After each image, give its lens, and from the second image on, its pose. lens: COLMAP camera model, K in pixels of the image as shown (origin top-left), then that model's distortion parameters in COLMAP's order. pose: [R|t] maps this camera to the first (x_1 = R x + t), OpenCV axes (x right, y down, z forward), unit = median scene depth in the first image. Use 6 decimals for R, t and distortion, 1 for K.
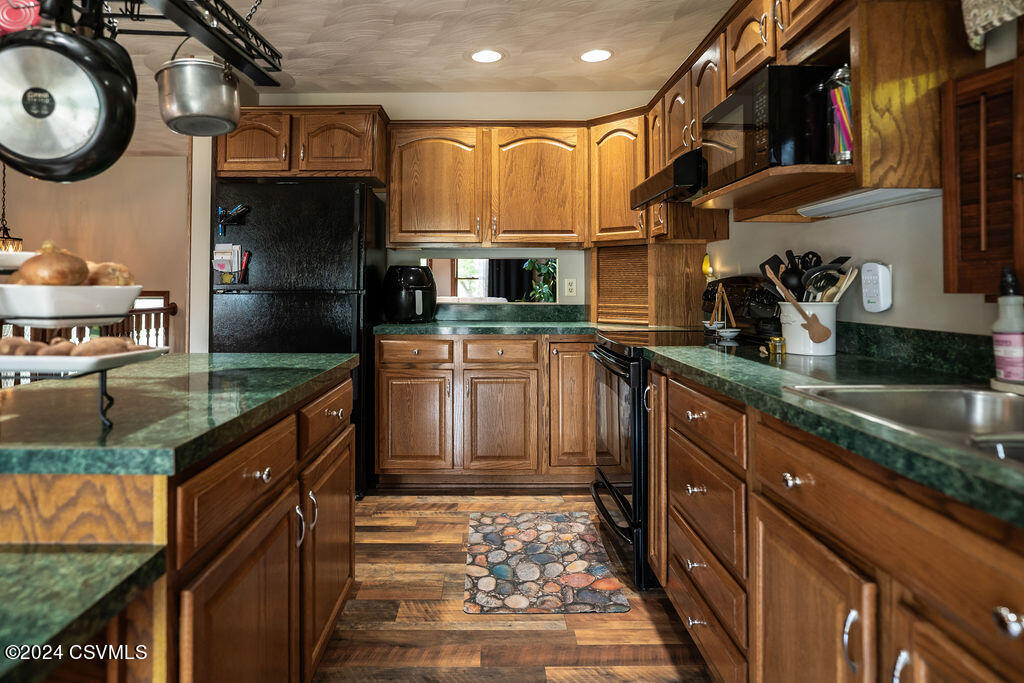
lens RADIAL K [[602.0, 0, 467.4], [0, 602.0, 265.8], [0, 0, 1]] dist [-0.003835, -0.001104]
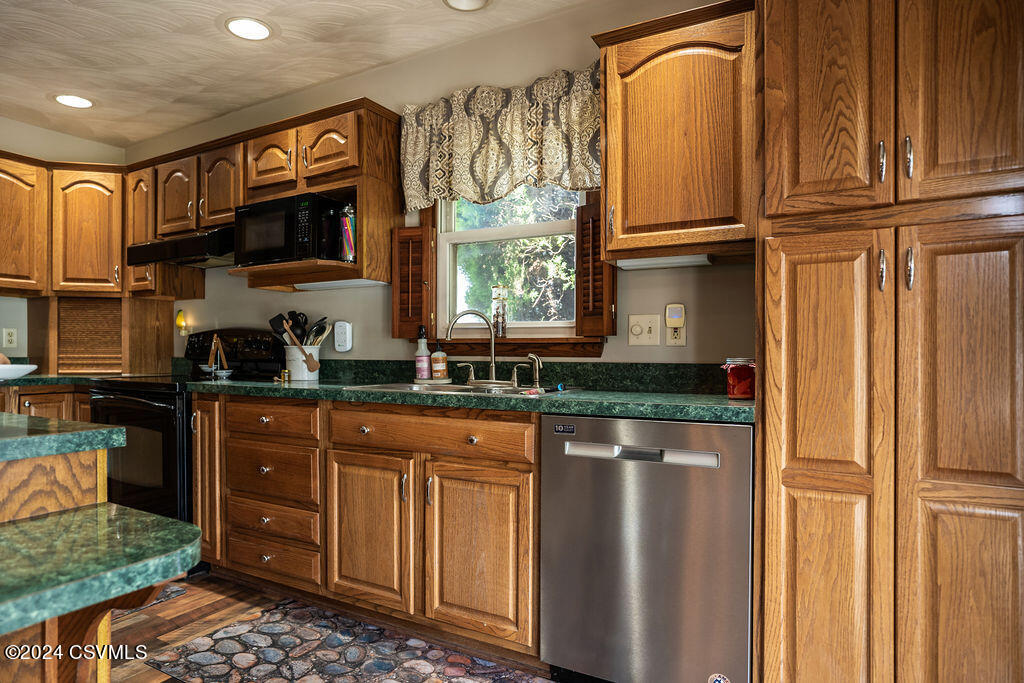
lens RADIAL K [[576.6, 0, 509.2], [0, 576.6, 357.1], [0, 0, 1]] dist [-0.001522, 0.002135]
pose [[0.478687, -0.010863, 0.877918, -0.346054], [-0.032717, 0.999008, 0.030200, 0.020128], [-0.877376, -0.043179, 0.477857, -0.115788]]
